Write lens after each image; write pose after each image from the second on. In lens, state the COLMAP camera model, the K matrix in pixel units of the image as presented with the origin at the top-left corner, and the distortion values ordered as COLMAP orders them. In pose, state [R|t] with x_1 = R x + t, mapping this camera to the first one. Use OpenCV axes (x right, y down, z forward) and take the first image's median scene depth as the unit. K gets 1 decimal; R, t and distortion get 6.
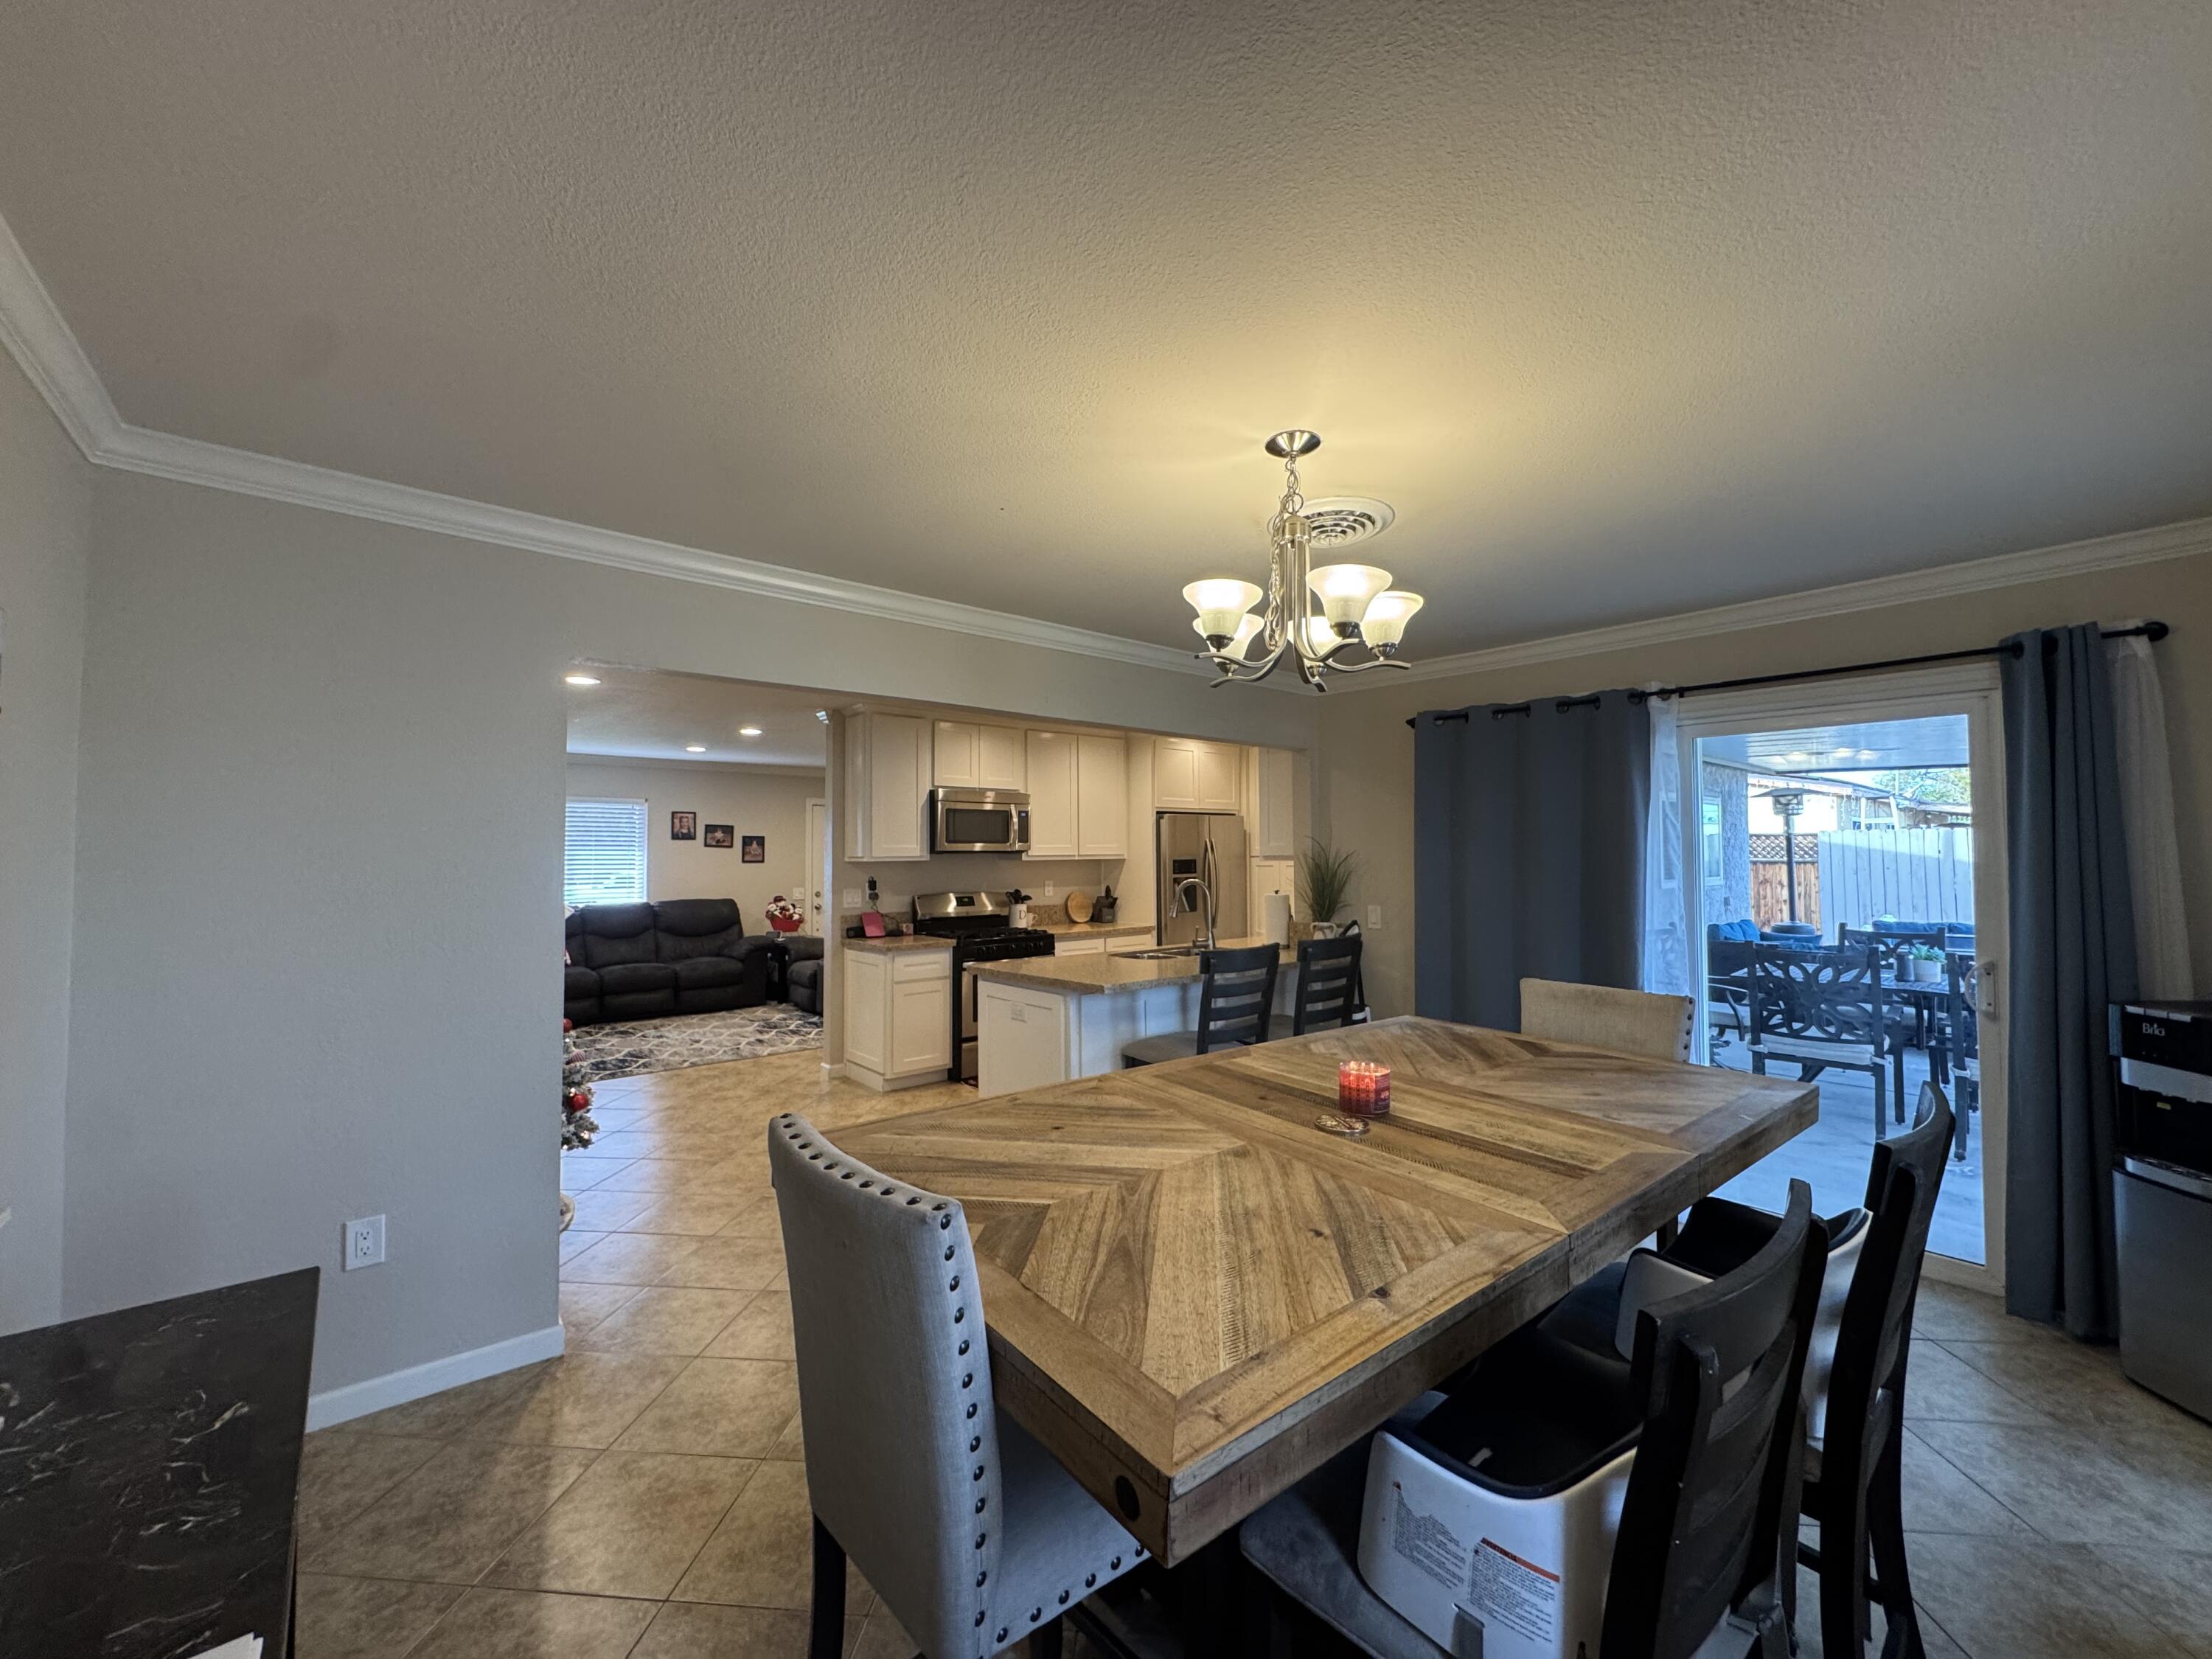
lens RADIAL K [[879.1, 0, 1104.6], [0, 879.1, 826.5], [0, 0, 1]] dist [-0.003124, 0.000784]
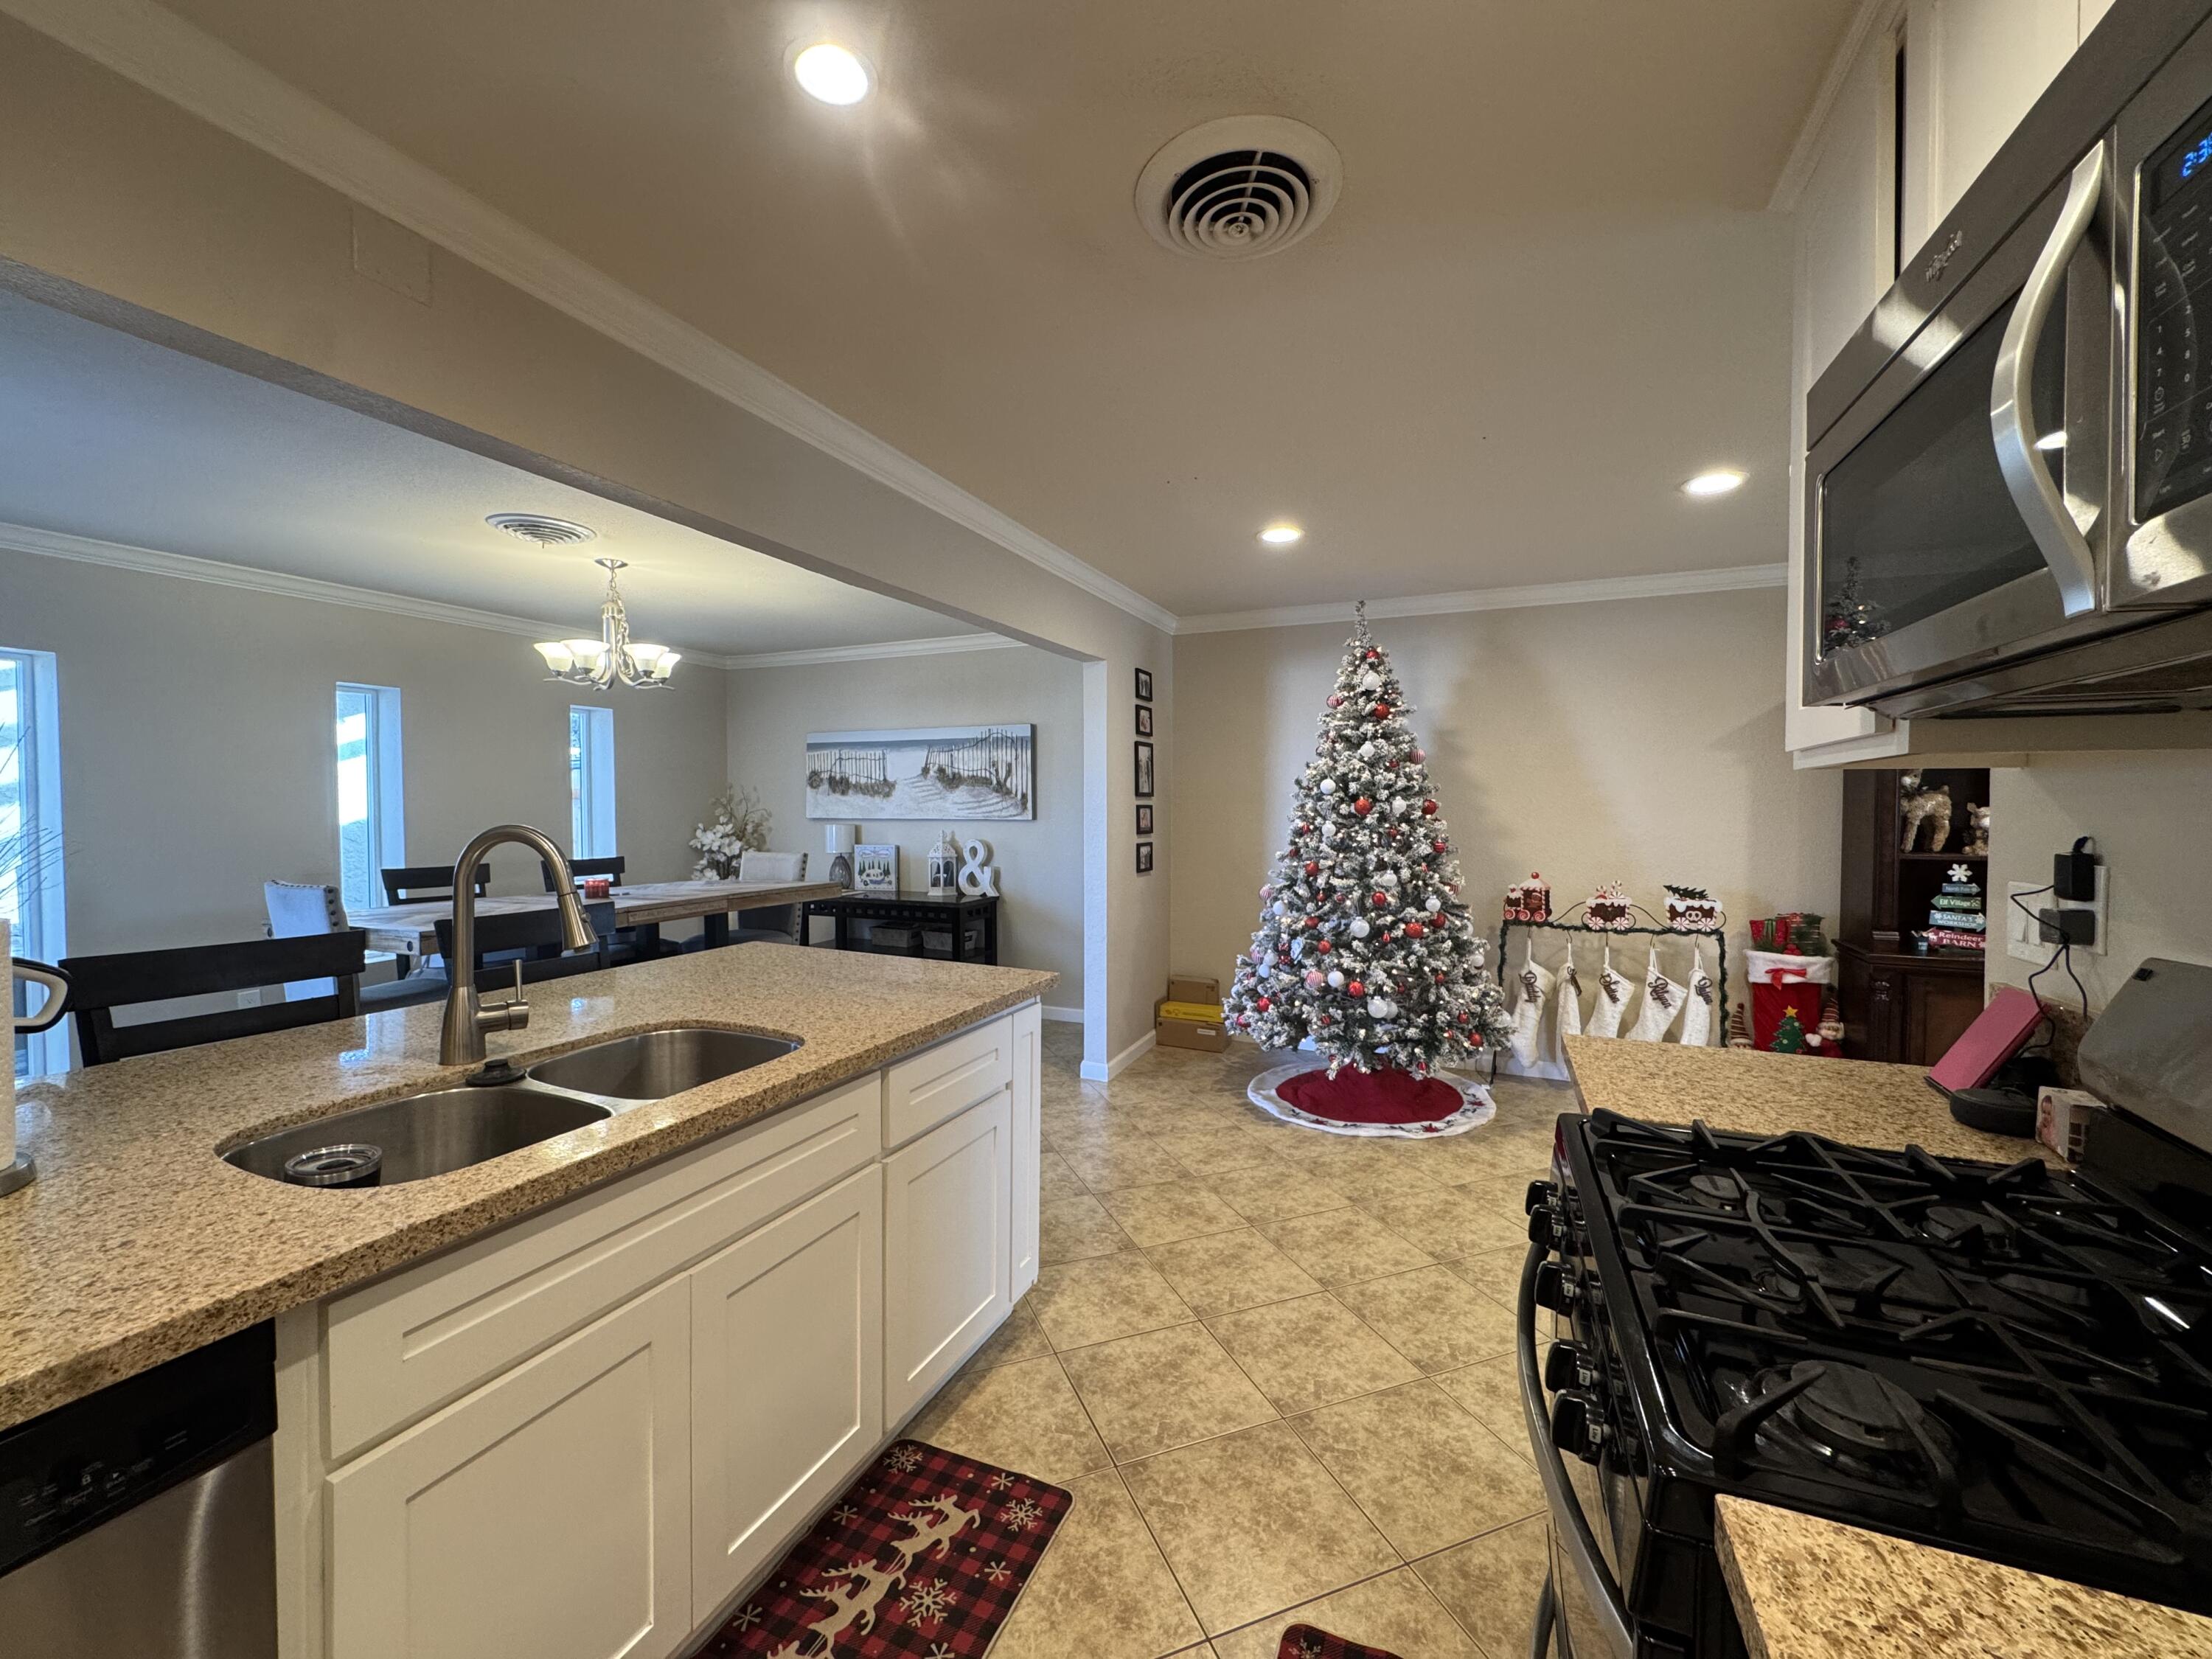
lens RADIAL K [[880.8, 0, 1103.6], [0, 880.8, 826.0], [0, 0, 1]] dist [-0.002347, 0.000042]
pose [[-0.894073, 0.013641, -0.447714, 0.039597], [0.016753, 0.999855, -0.002991, 0.050225], [0.447608, -0.010174, -0.894172, 1.050866]]
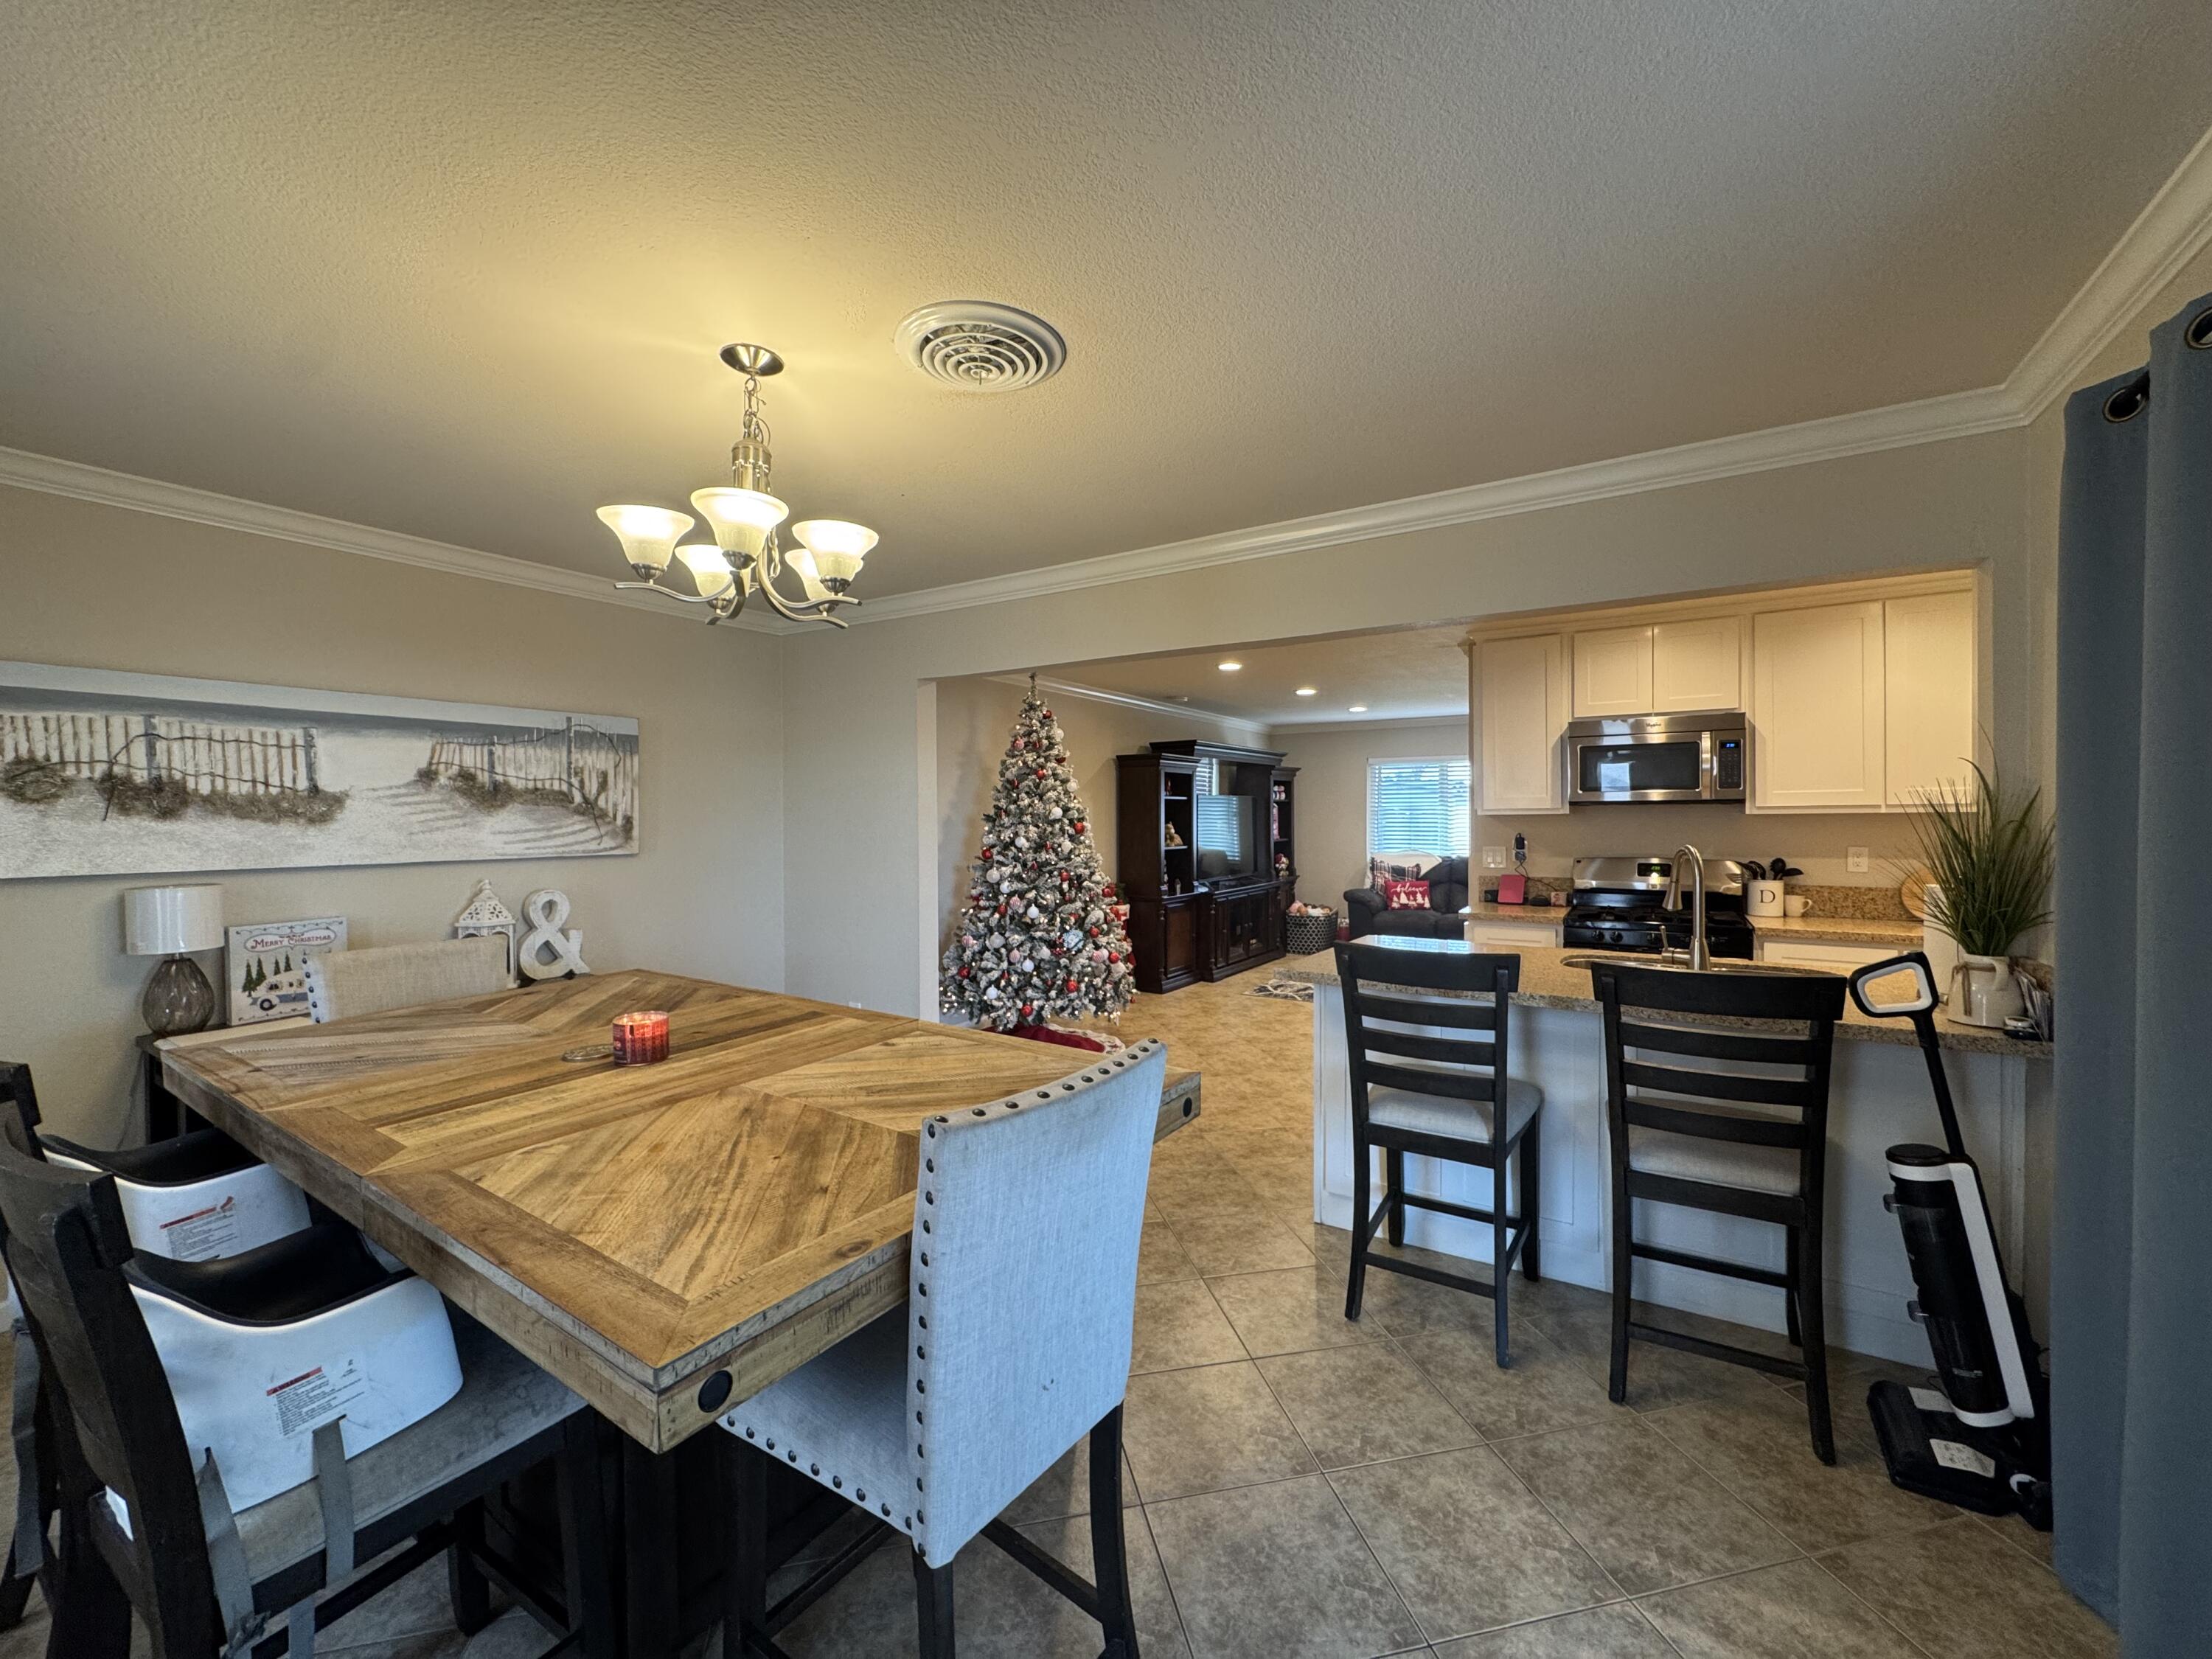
lens RADIAL K [[881.6, 0, 1104.2], [0, 881.6, 825.3], [0, 0, 1]] dist [-0.003729, 0.000445]
pose [[0.304377, 0.012601, -0.952468, 0.407389], [0.033192, 0.999165, 0.023825, 0.015926], [0.951973, -0.038866, 0.303704, 0.352630]]
